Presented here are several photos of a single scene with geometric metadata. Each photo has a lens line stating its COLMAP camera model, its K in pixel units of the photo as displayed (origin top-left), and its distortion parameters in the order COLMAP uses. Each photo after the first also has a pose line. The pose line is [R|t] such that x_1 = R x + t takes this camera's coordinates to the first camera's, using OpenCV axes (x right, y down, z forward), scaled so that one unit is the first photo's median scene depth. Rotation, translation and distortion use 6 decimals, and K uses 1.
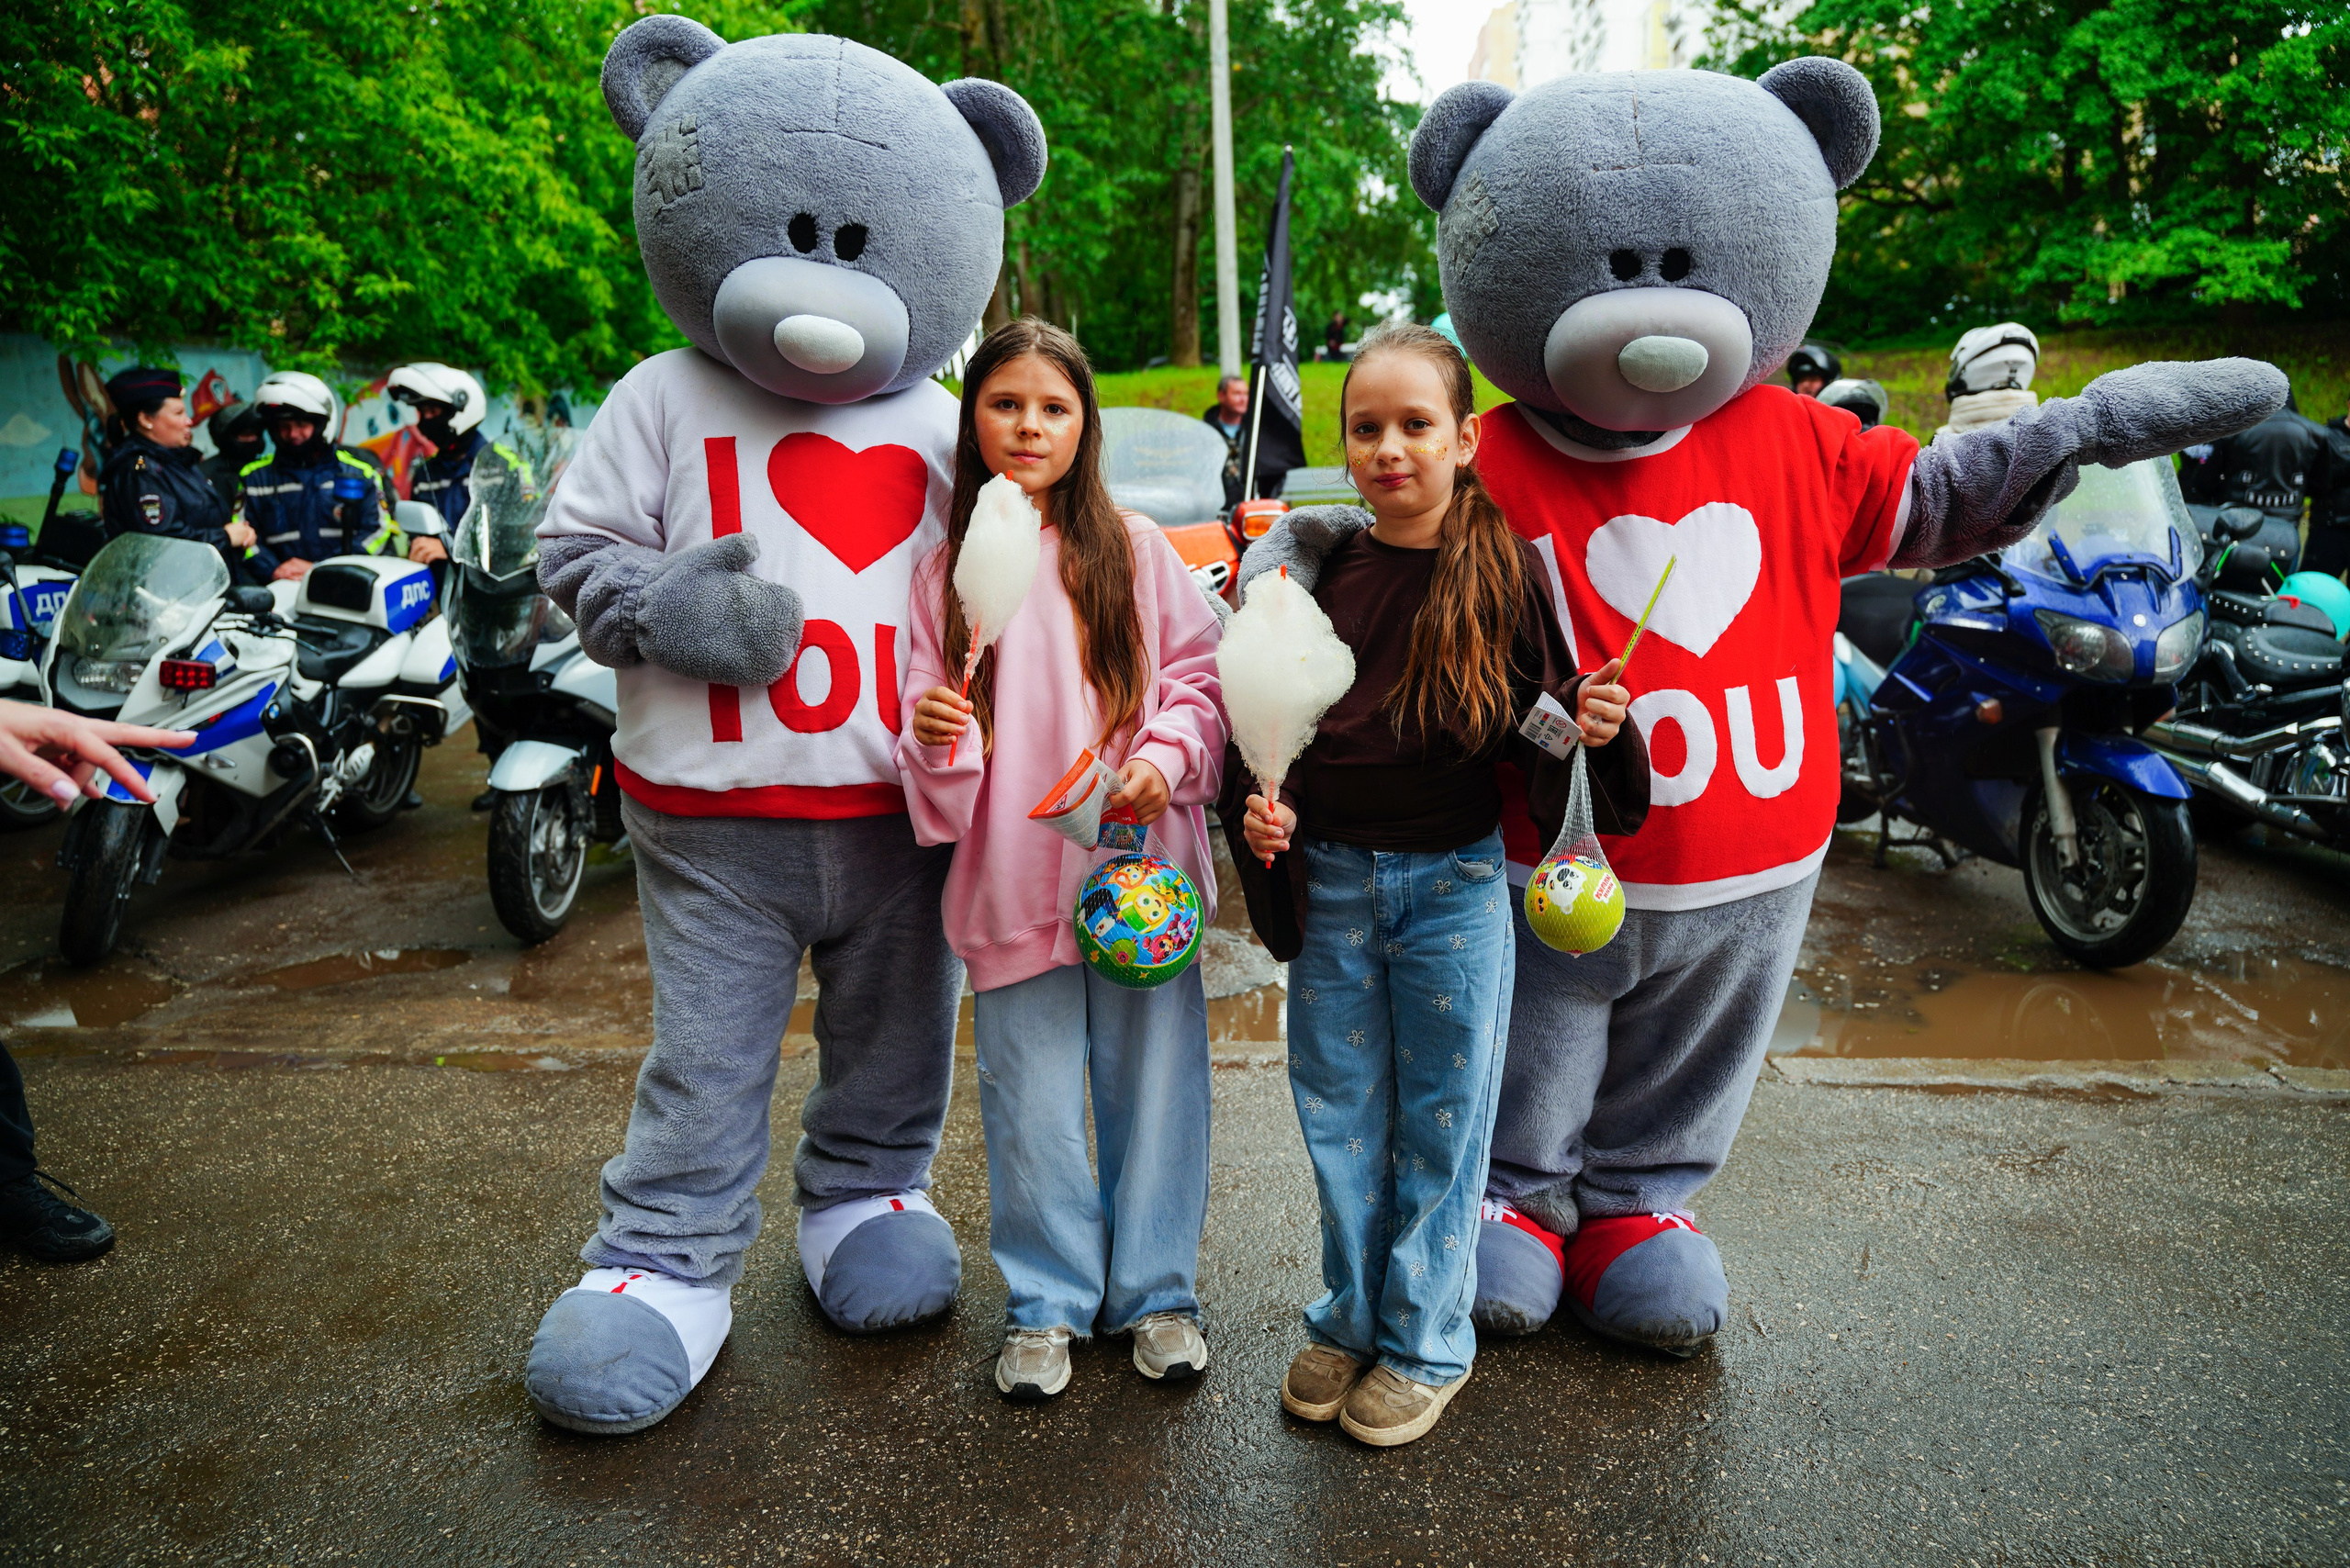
lens RADIAL K [[1556.4, 0, 1180.3], [0, 1556.4, 772.7], [0, 0, 1]] dist [-0.006306, -0.004206]
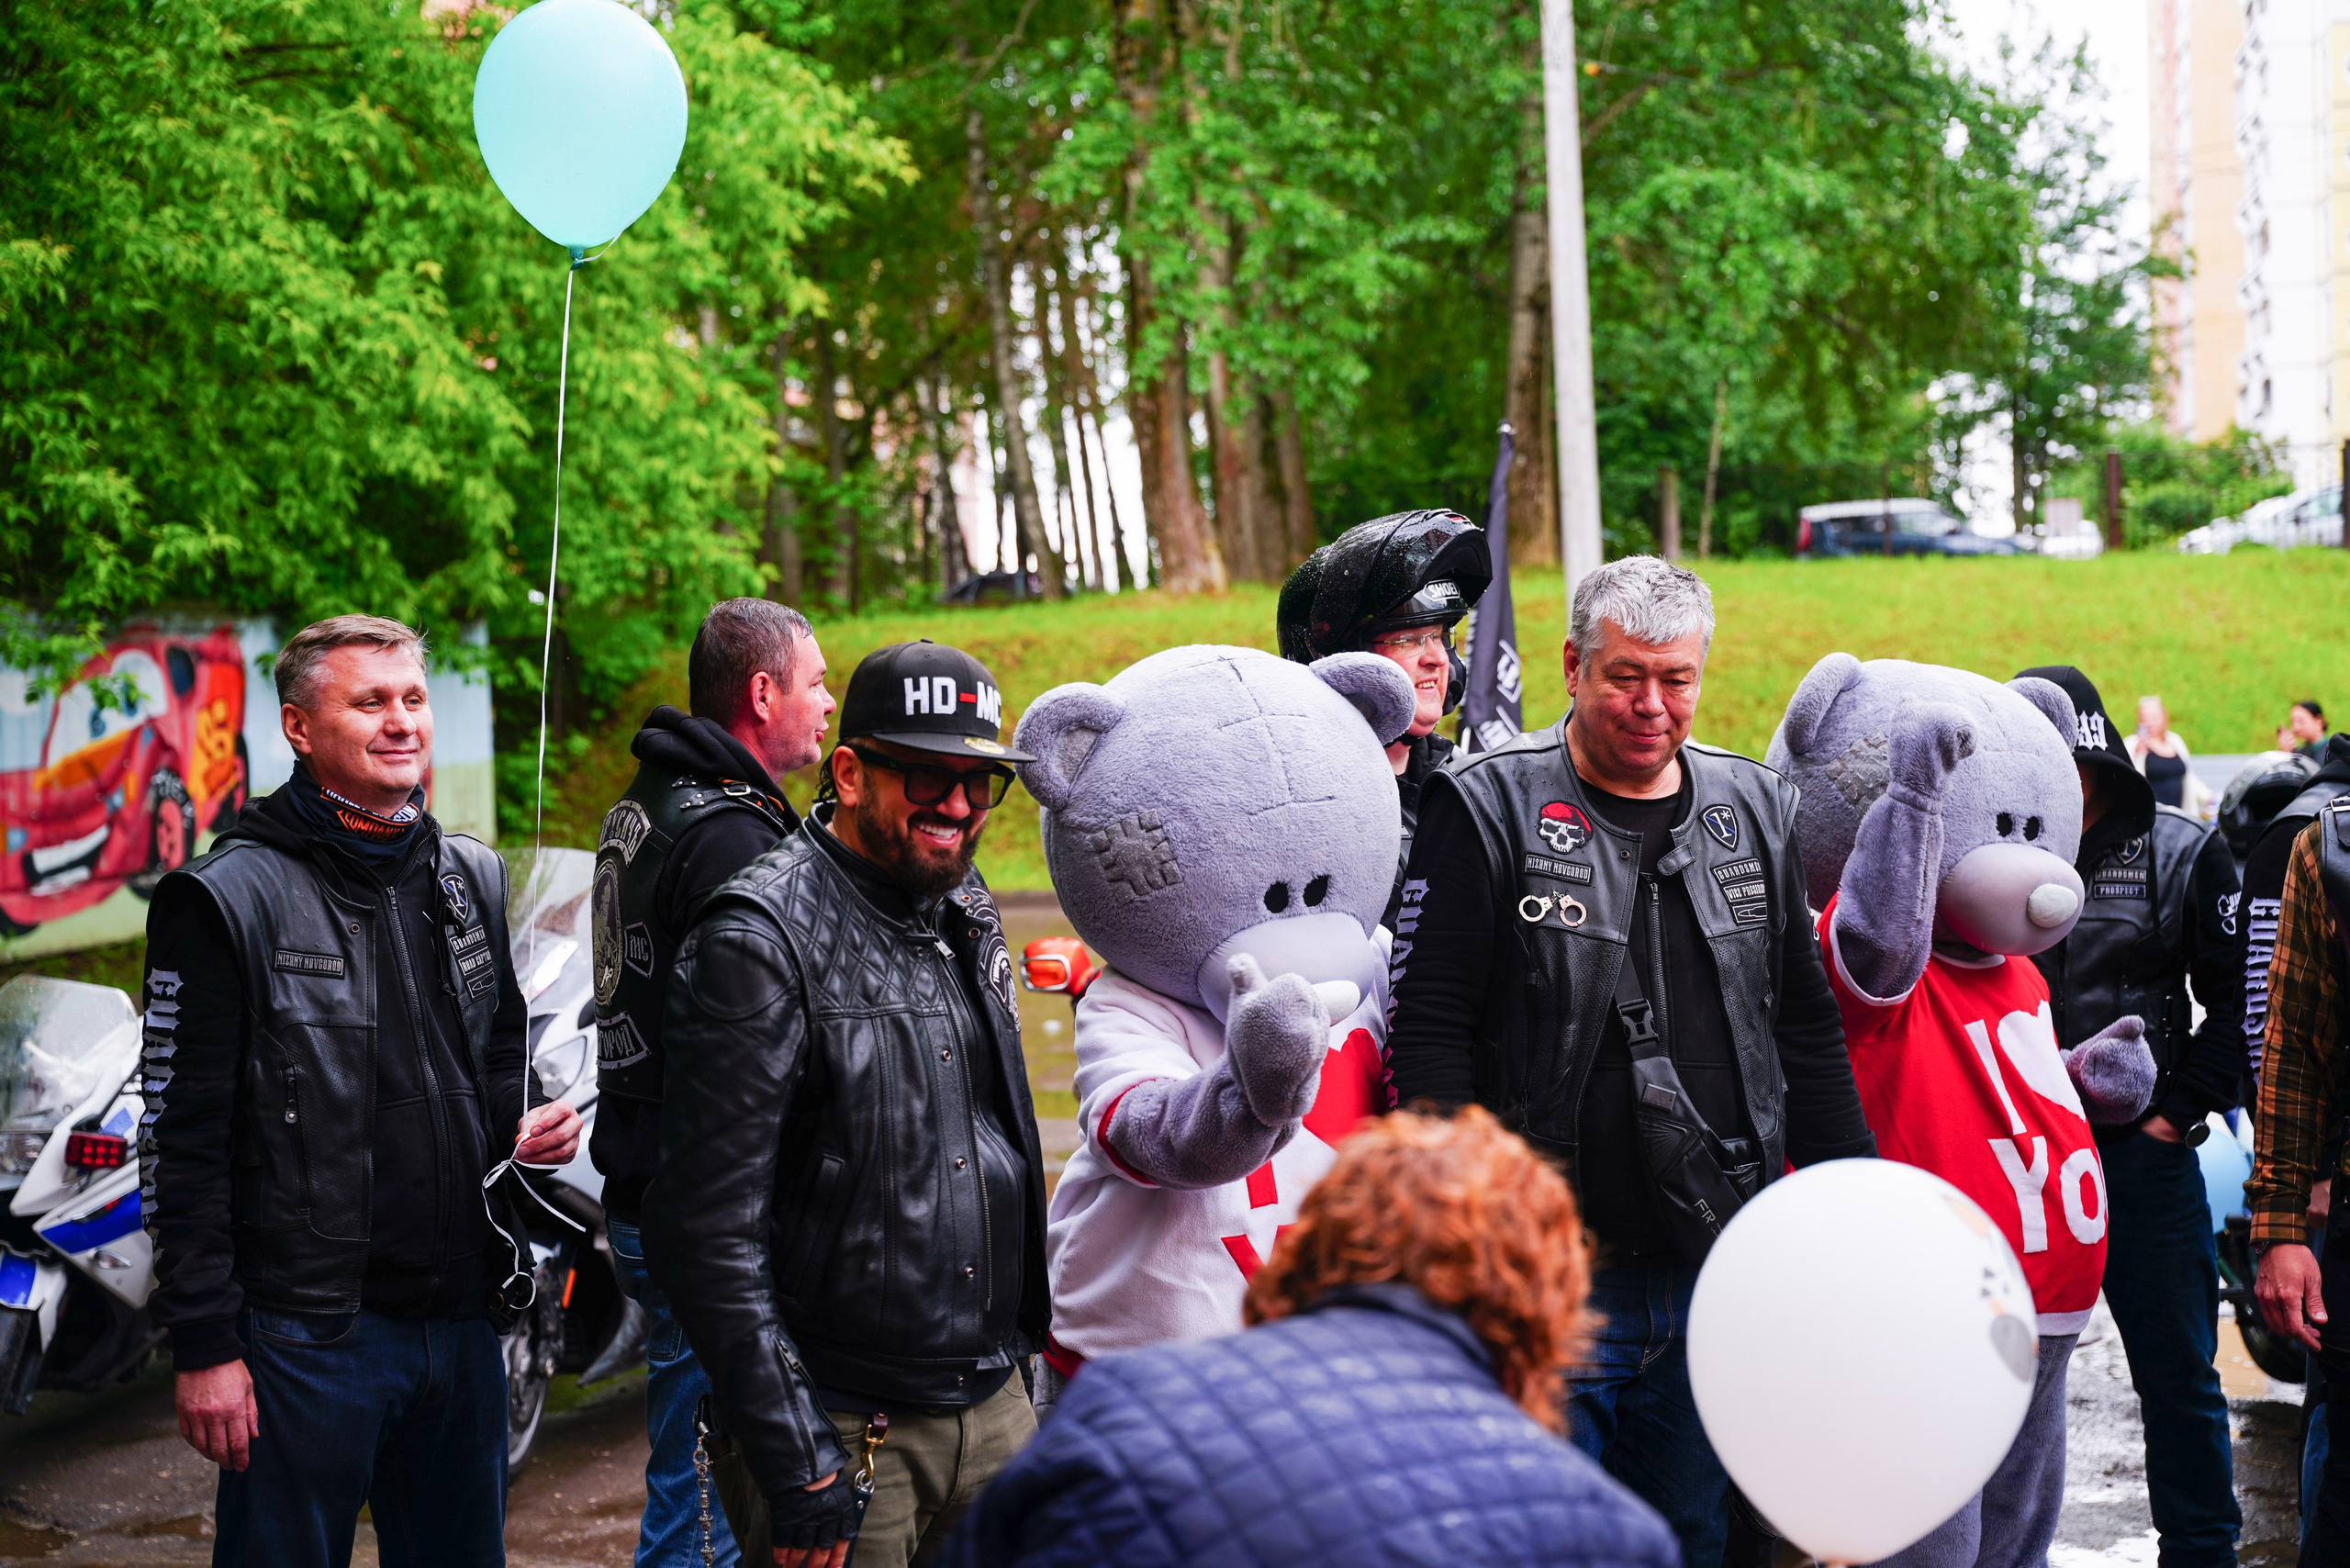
lens RADIAL K [[3271.3, 0, 1175.0], [0, 3271.3, 784.0], [0, 0, 1]] dist [0.031450, -0.020871]
pose [[0.992948, -0.004925, -0.118451, 0.041741], [-0.015708, 0.984862, -0.172628, 0.011357], [0.117508, 0.173271, 0.977839, -0.206424]]
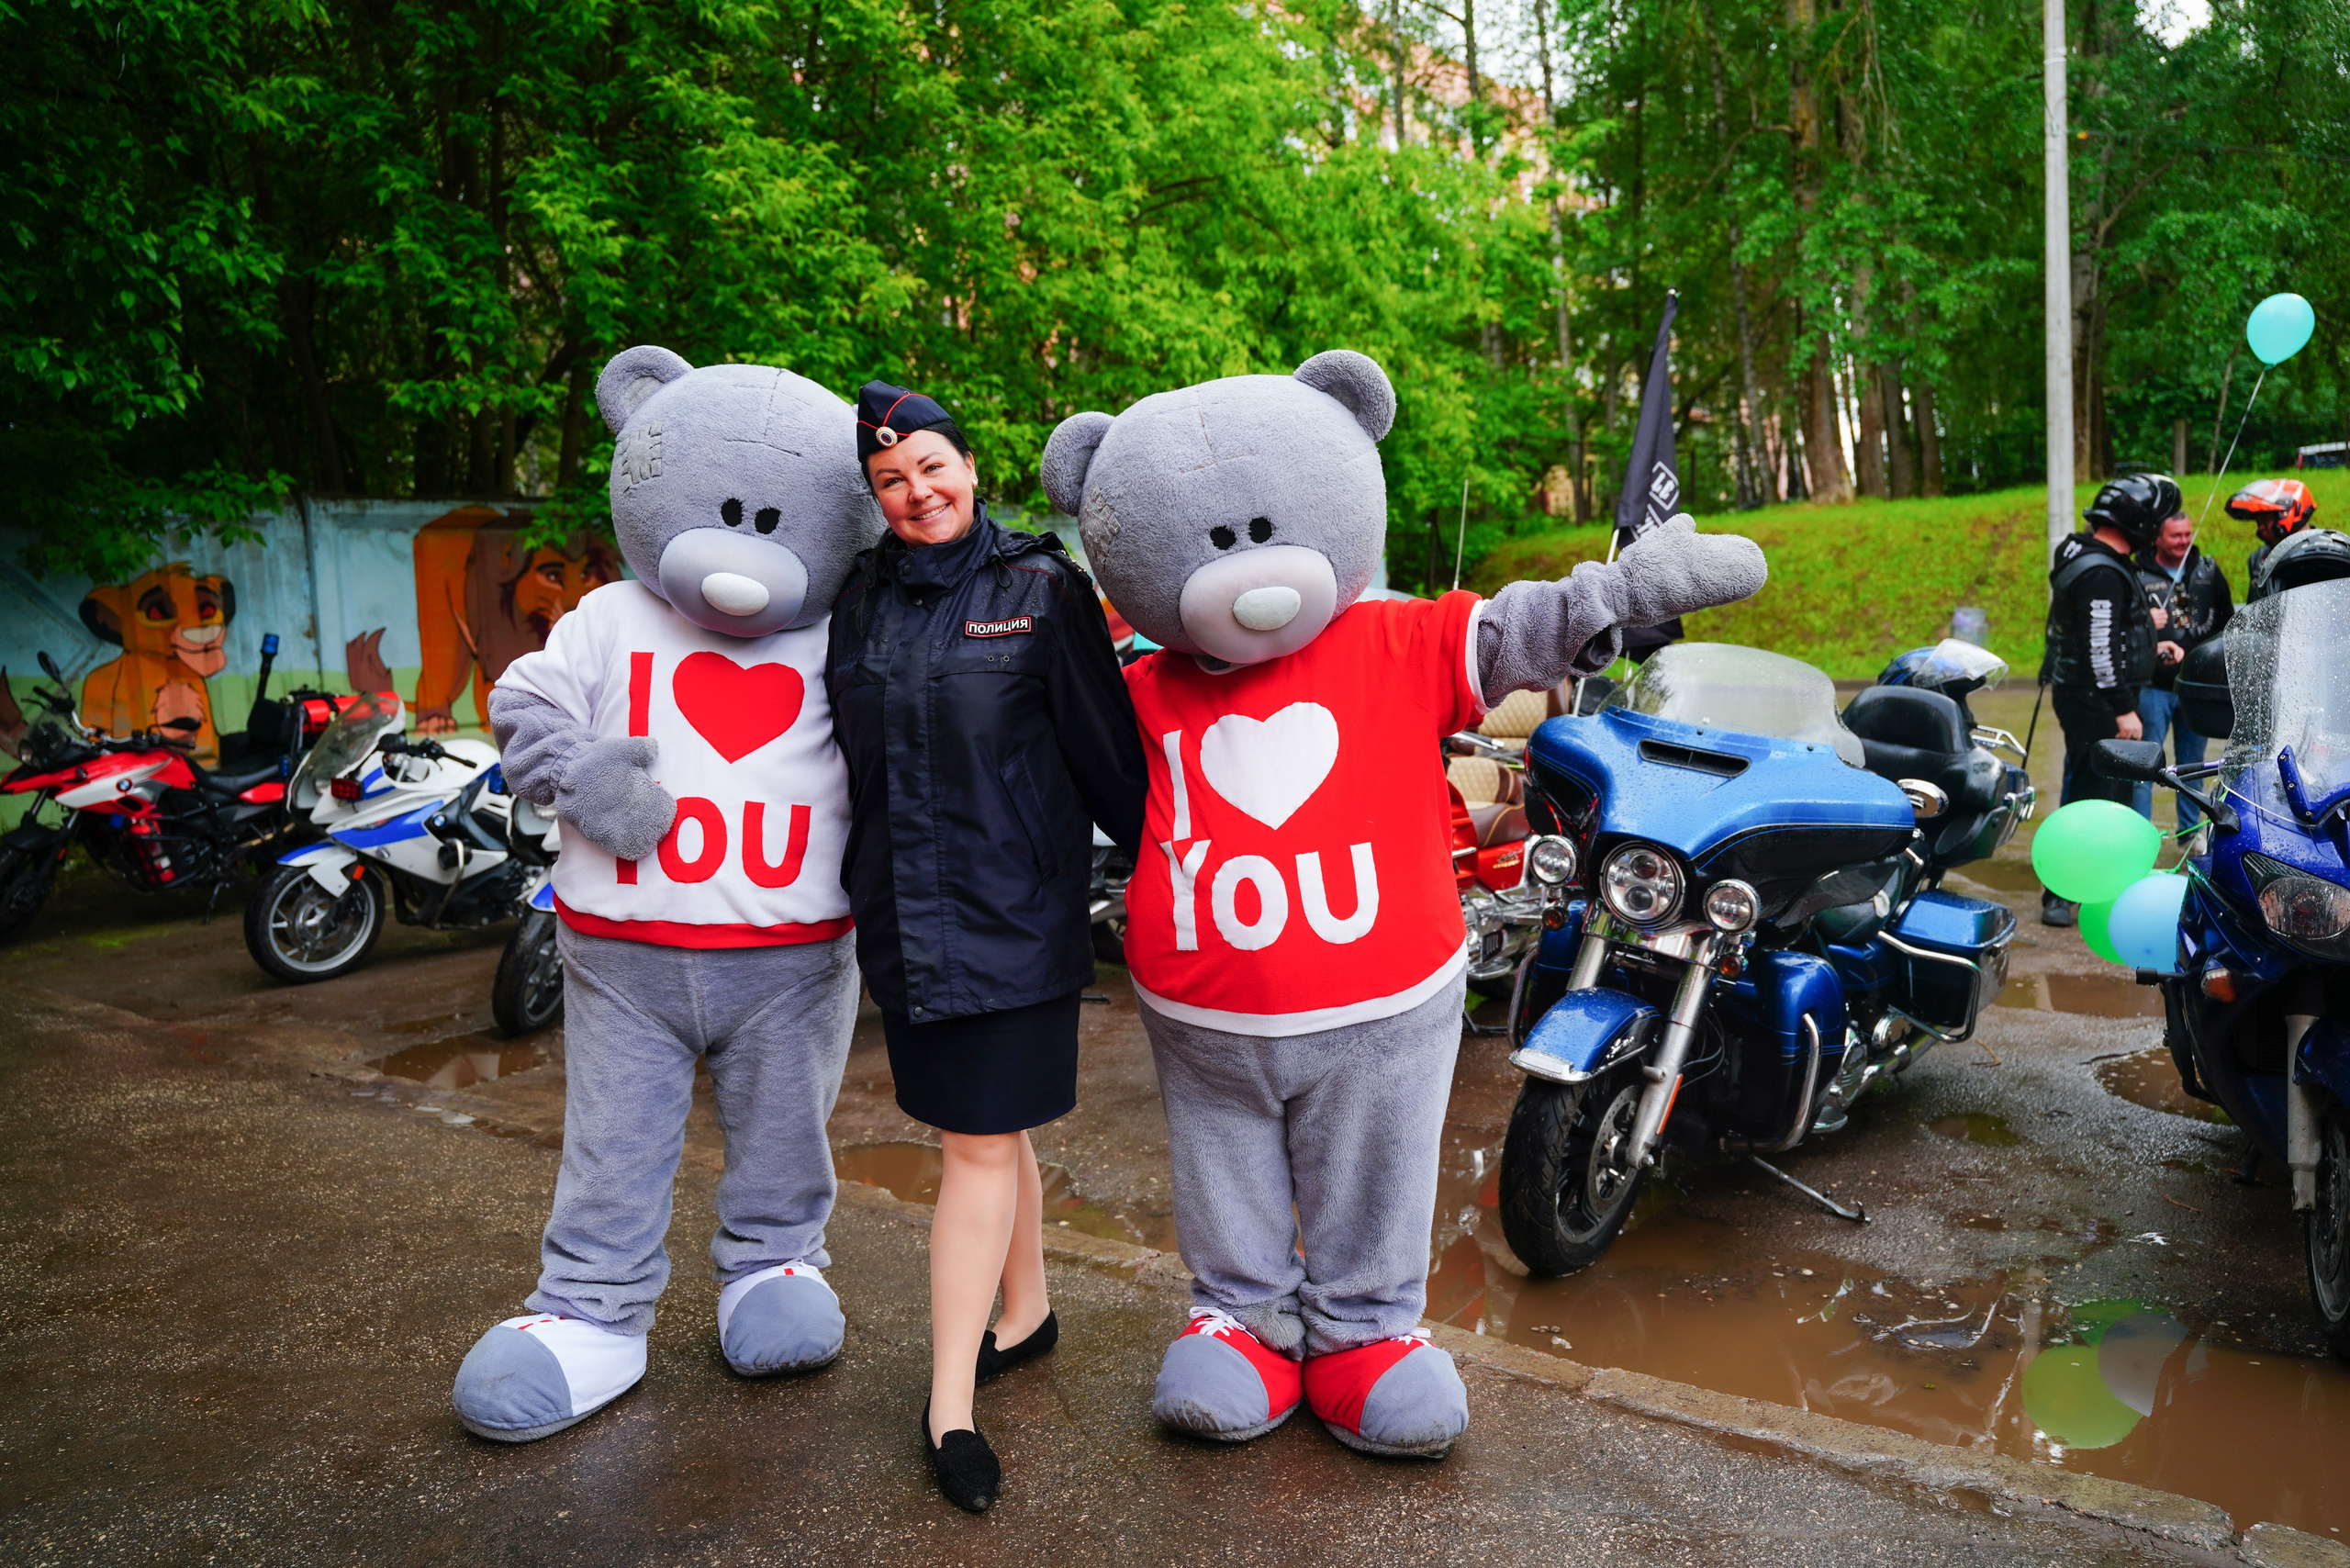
lens RADIAL K [[1702.8, 0, 1209.0], [0, 1702.8, 783.4], [0, 0, 1]] dist [-0.009150, -0.004263]
pose [[0.869554, 0.042766, -0.491982, 0.146243], [-0.084623, 0.994411, -0.063127, -0.012733], [0.486533, 0.096526, 0.868314, 0.014119]]
